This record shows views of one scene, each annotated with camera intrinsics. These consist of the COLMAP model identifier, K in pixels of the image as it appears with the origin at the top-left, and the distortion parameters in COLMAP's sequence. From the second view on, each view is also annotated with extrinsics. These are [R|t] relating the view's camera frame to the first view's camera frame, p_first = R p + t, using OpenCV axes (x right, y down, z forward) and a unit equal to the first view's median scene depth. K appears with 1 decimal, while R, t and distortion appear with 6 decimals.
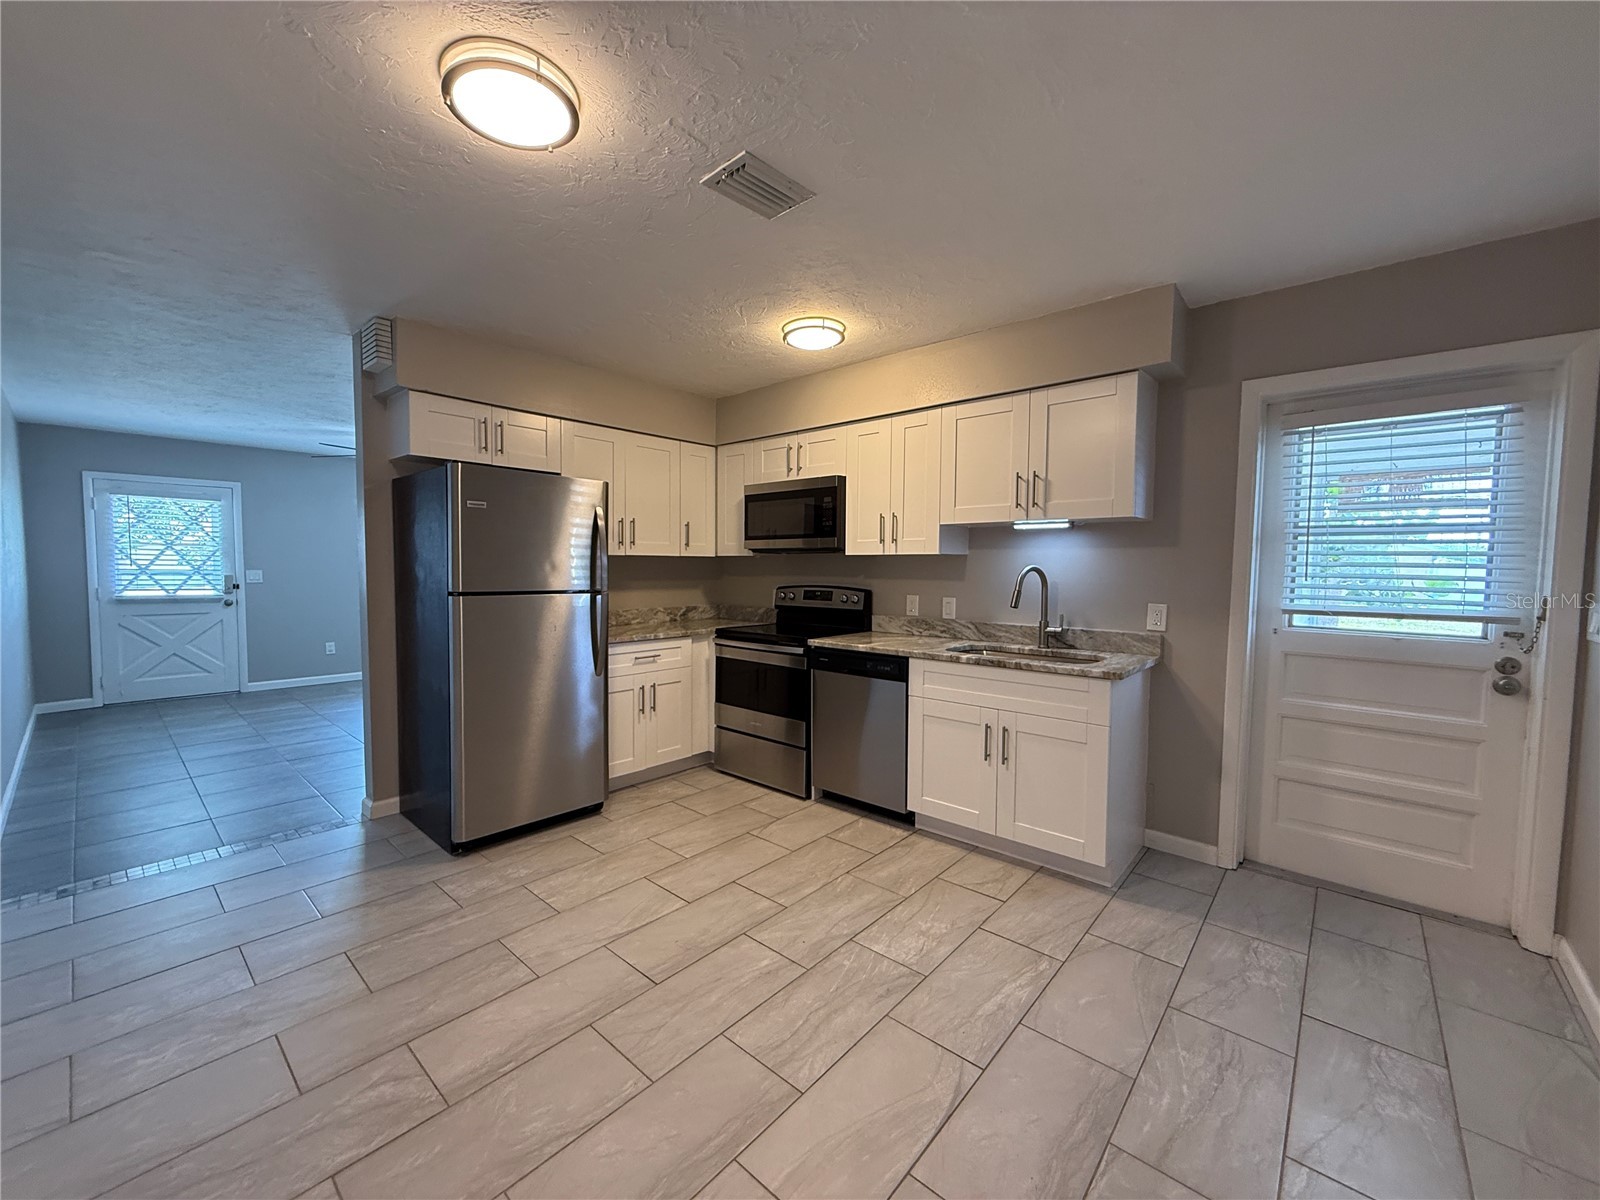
lens RADIAL K [[636.5, 0, 797.2], [0, 636.5, 599.1], [0, 0, 1]] dist [0.000163, 0.000033]
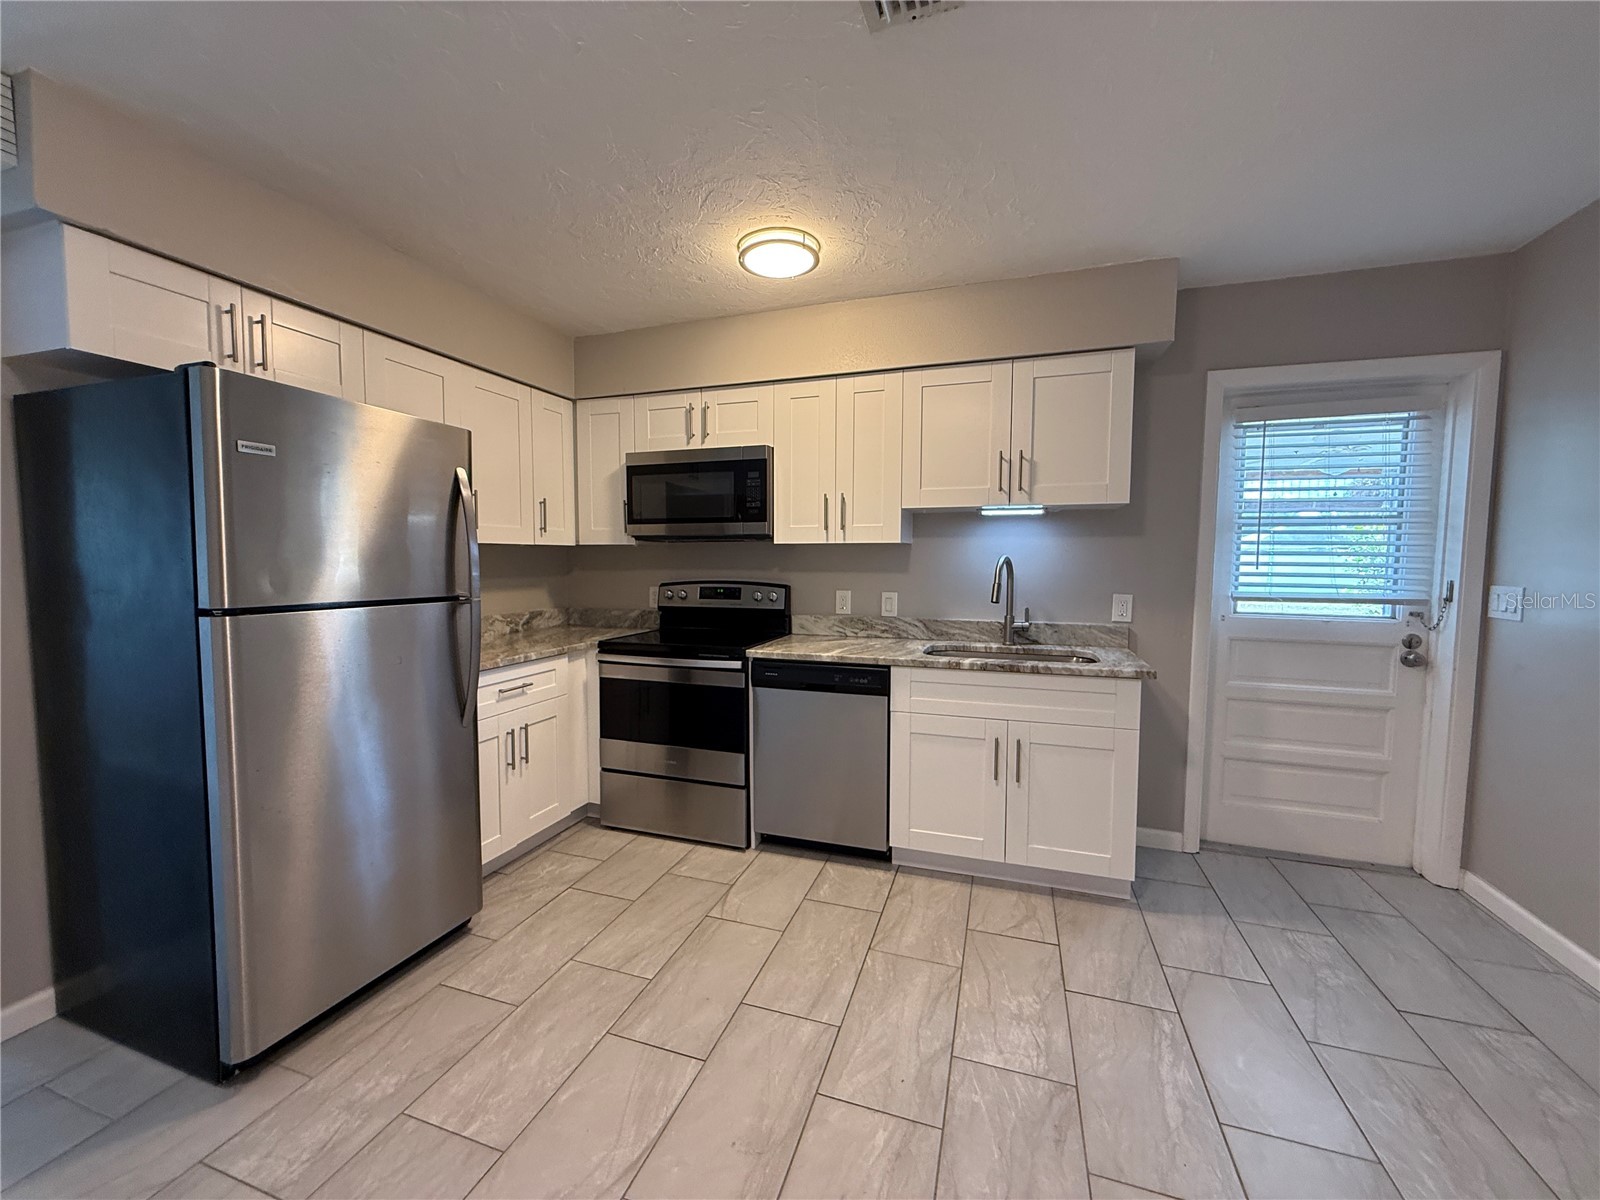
lens RADIAL K [[636.5, 0, 798.6], [0, 636.5, 599.2], [0, 0, 1]] dist [0.000163, 0.000033]
pose [[0.922383, -0.030442, 0.385074, -0.284951], [0.024681, 0.999497, 0.019896, -0.017796], [-0.385486, -0.008848, 0.922671, 0.307676]]
